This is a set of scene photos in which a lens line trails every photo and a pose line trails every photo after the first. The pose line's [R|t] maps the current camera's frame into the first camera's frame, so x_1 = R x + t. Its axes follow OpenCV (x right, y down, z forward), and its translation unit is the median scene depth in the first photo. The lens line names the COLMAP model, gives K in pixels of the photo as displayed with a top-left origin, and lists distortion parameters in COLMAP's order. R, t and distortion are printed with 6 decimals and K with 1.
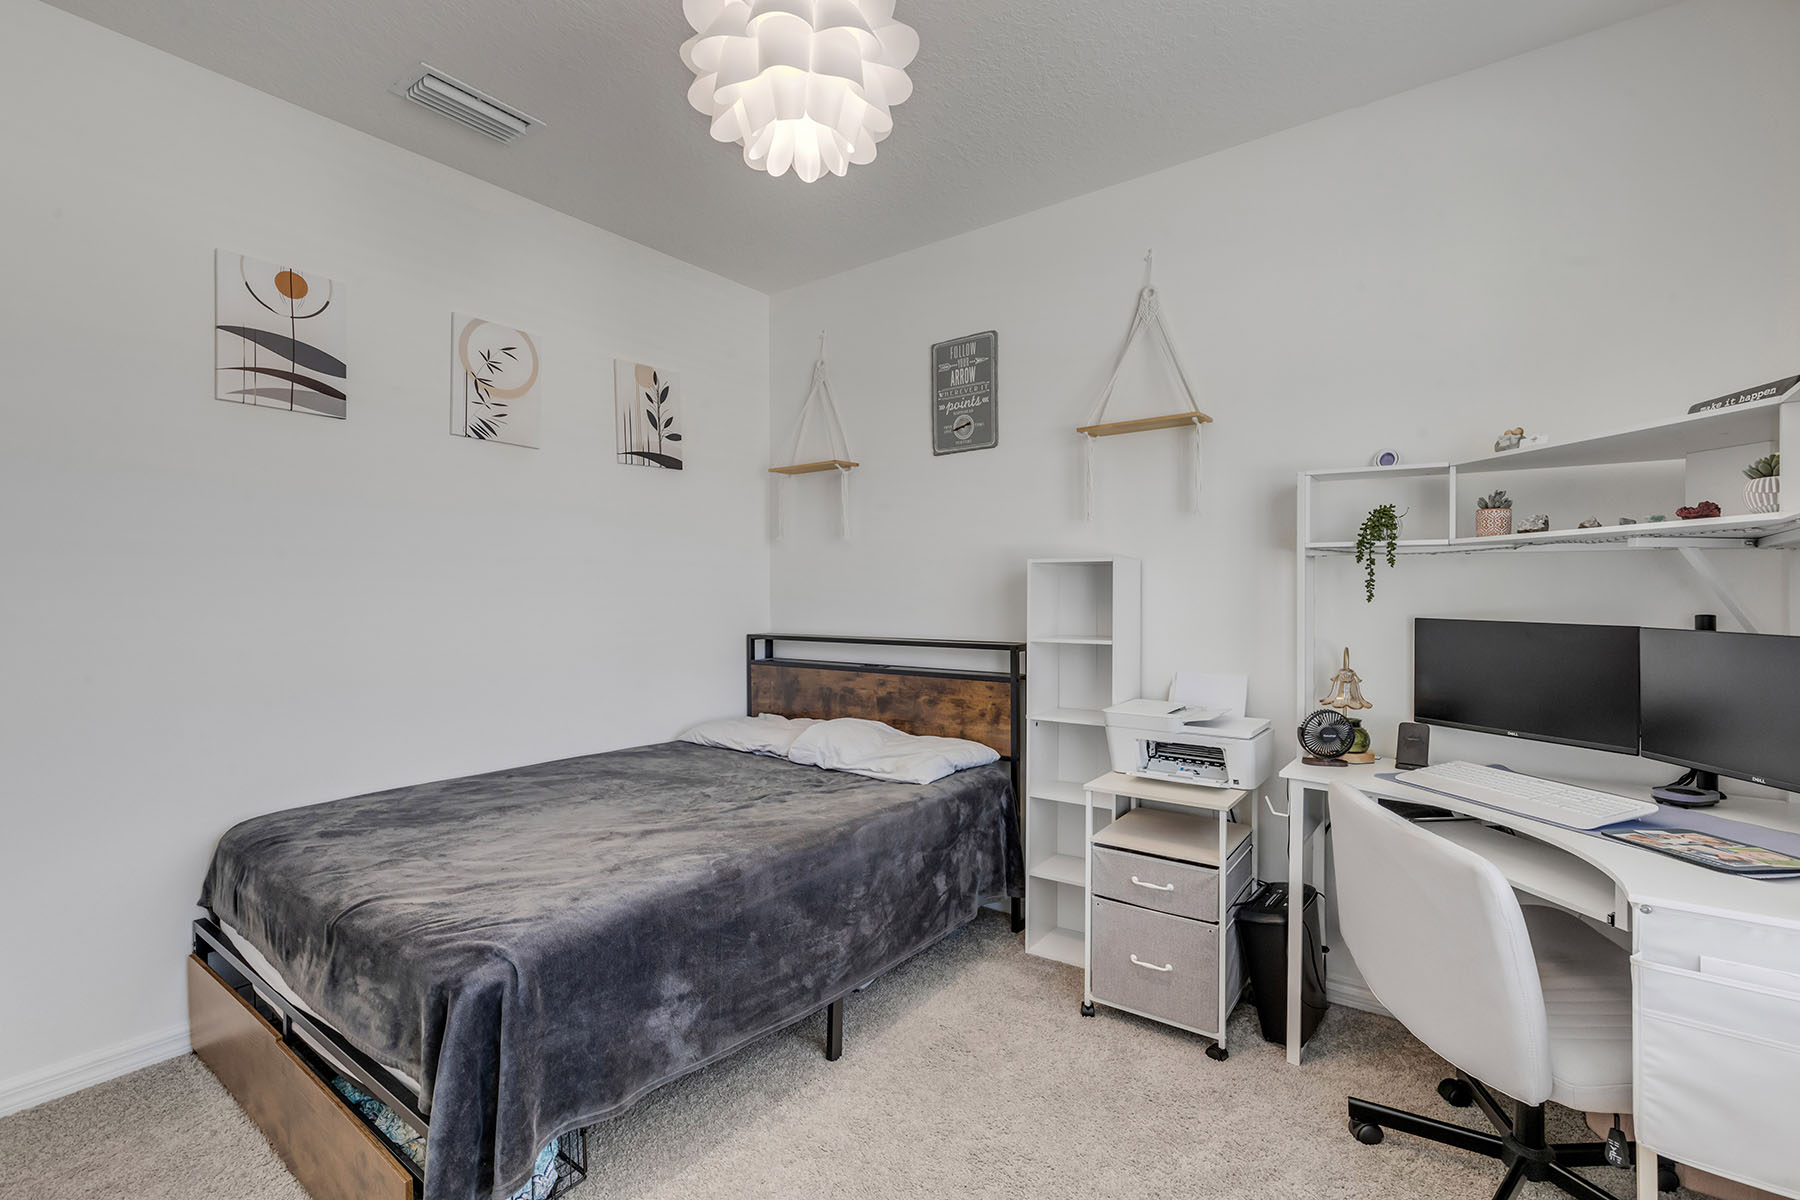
lens RADIAL K [[809.7, 0, 903.1], [0, 809.7, 598.4], [0, 0, 1]] dist [0.005856, 0.000023]
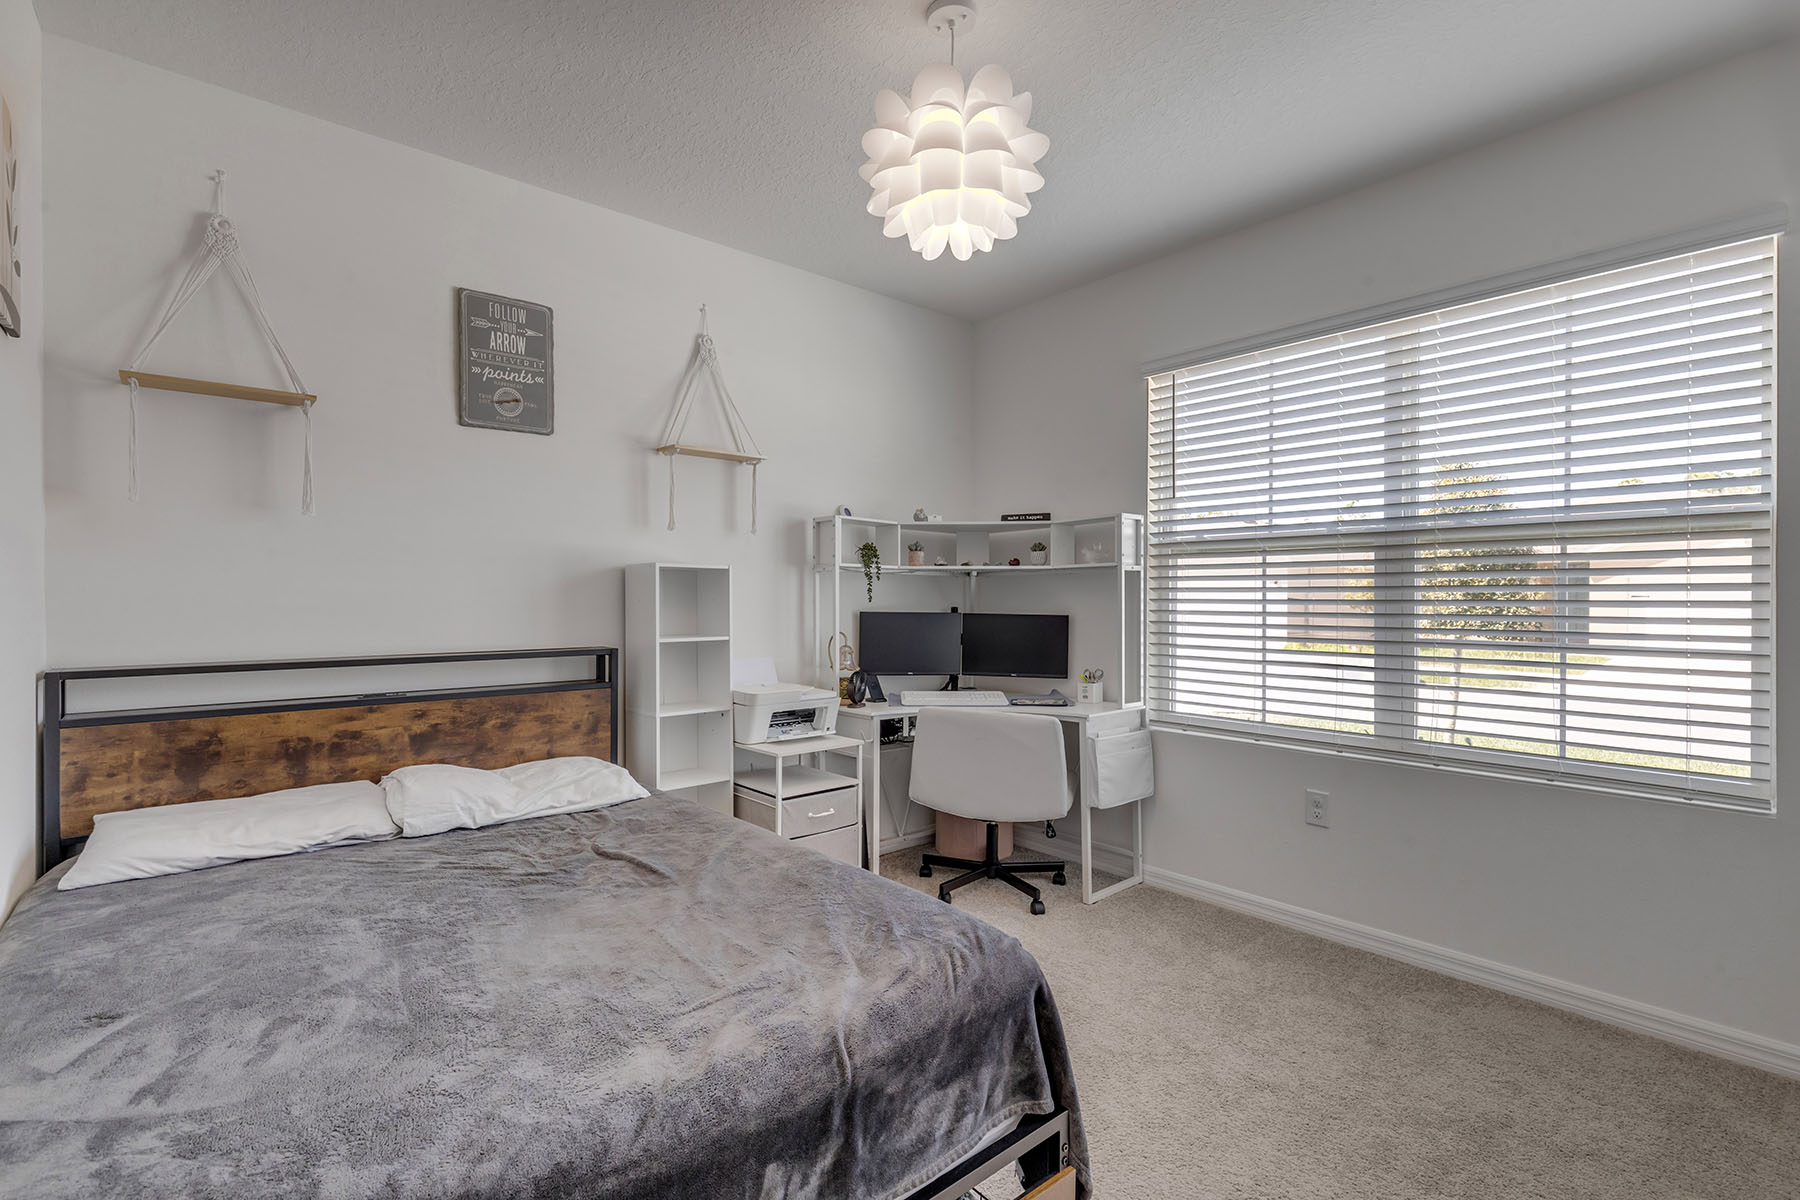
lens RADIAL K [[809.7, 0, 903.8], [0, 809.7, 600.0], [0, 0, 1]] dist [0.005856, 0.000023]
pose [[0.211260, 0.000857, 0.977430, -0.691021], [0.005373, 0.999983, -0.002038, 0.002455], [-0.977415, 0.005682, 0.211252, 0.416928]]
